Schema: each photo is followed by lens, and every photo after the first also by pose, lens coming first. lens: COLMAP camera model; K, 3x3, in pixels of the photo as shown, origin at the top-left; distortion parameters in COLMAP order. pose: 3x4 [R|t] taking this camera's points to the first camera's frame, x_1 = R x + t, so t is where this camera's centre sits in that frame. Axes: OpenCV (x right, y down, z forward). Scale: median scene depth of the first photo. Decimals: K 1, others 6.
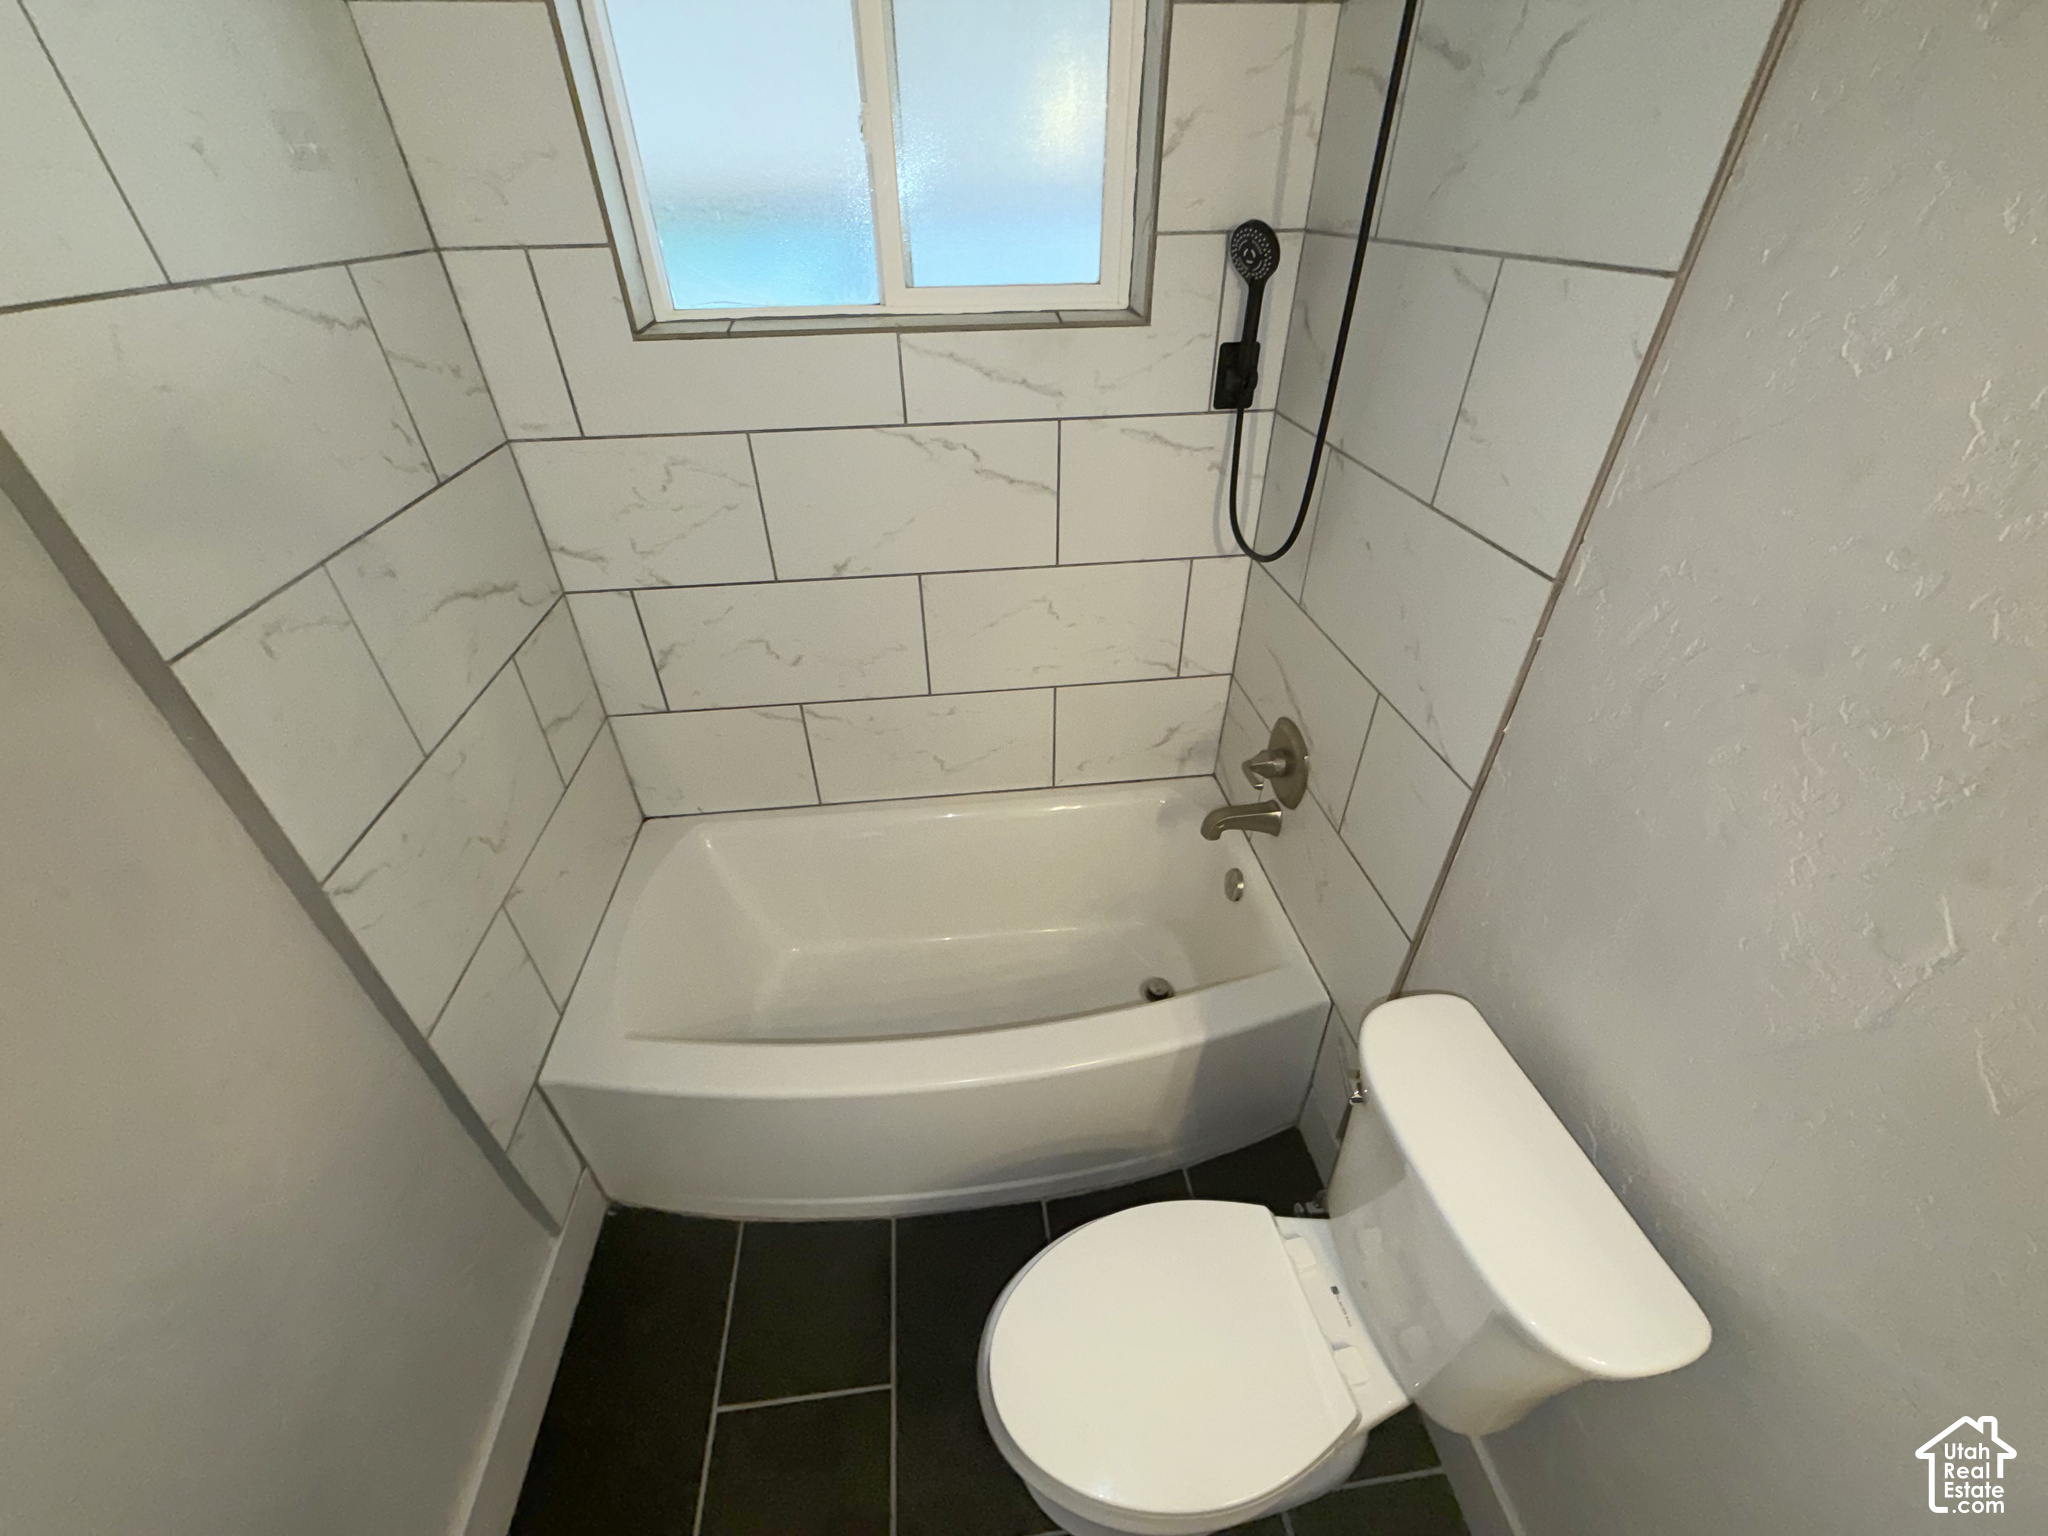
lens RADIAL K [[818.0, 0, 1020.8], [0, 818.0, 767.9], [0, 0, 1]] dist [0.000239, 0.000254]
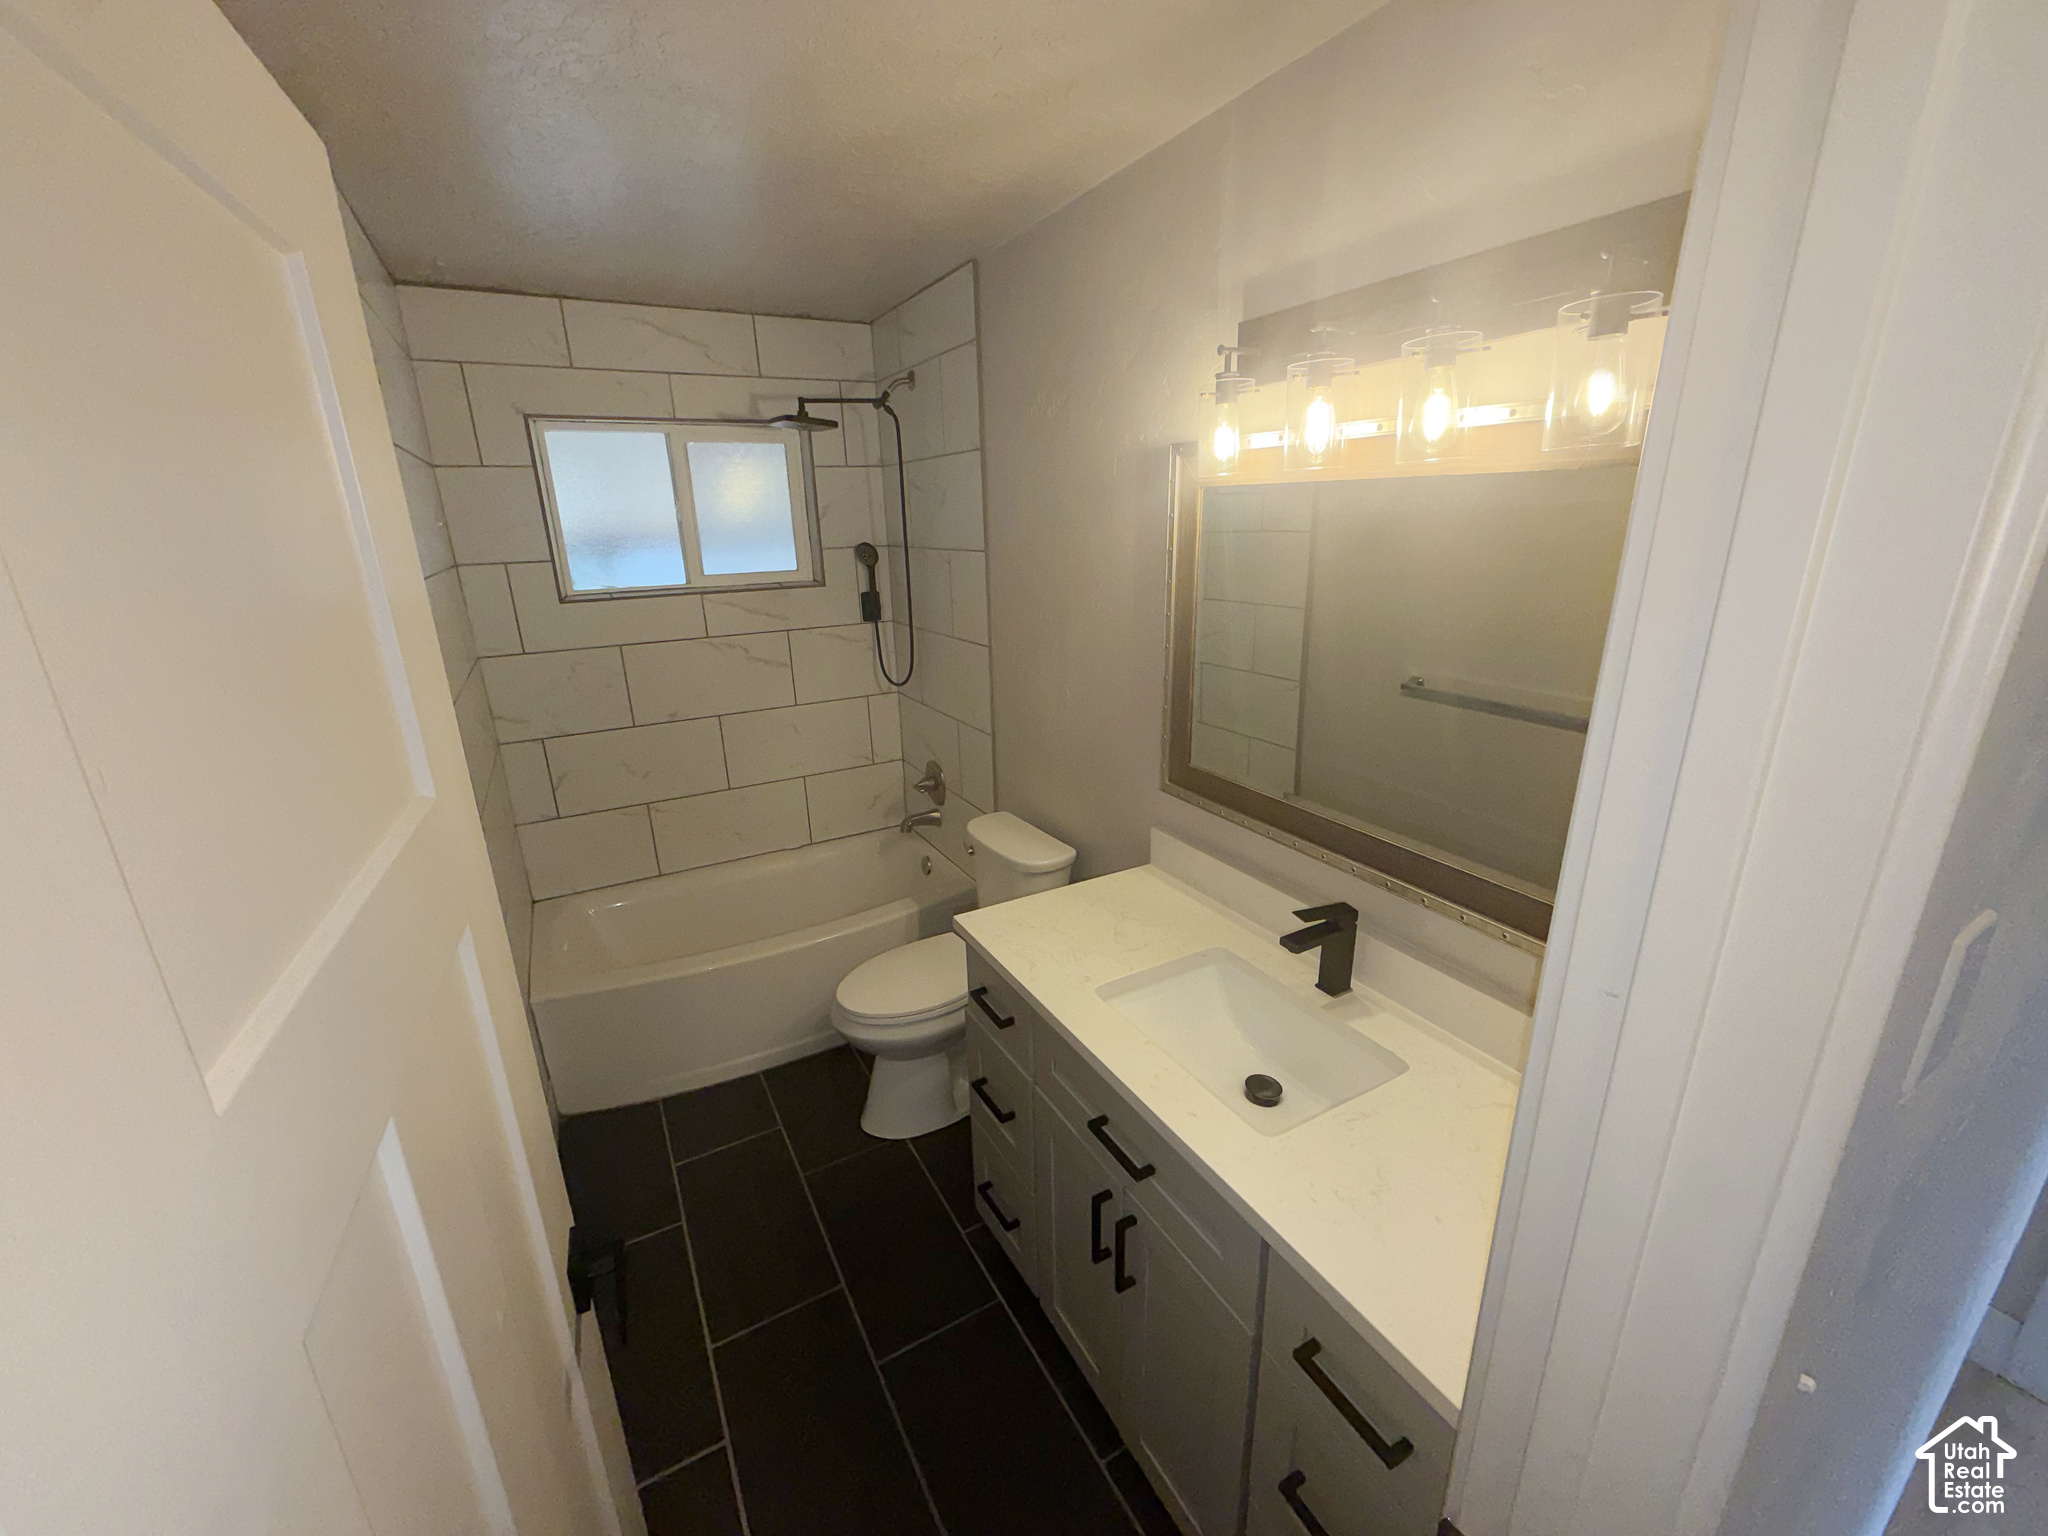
lens RADIAL K [[818.0, 0, 1024.5], [0, 818.0, 775.2], [0, 0, 1]] dist [0.000239, 0.000254]
pose [[0.923565, -0.128951, 0.361109, -0.181591], [0.236846, 0.932470, -0.272770, 0.573879], [-0.301549, 0.337448, 0.891738, -0.820740]]
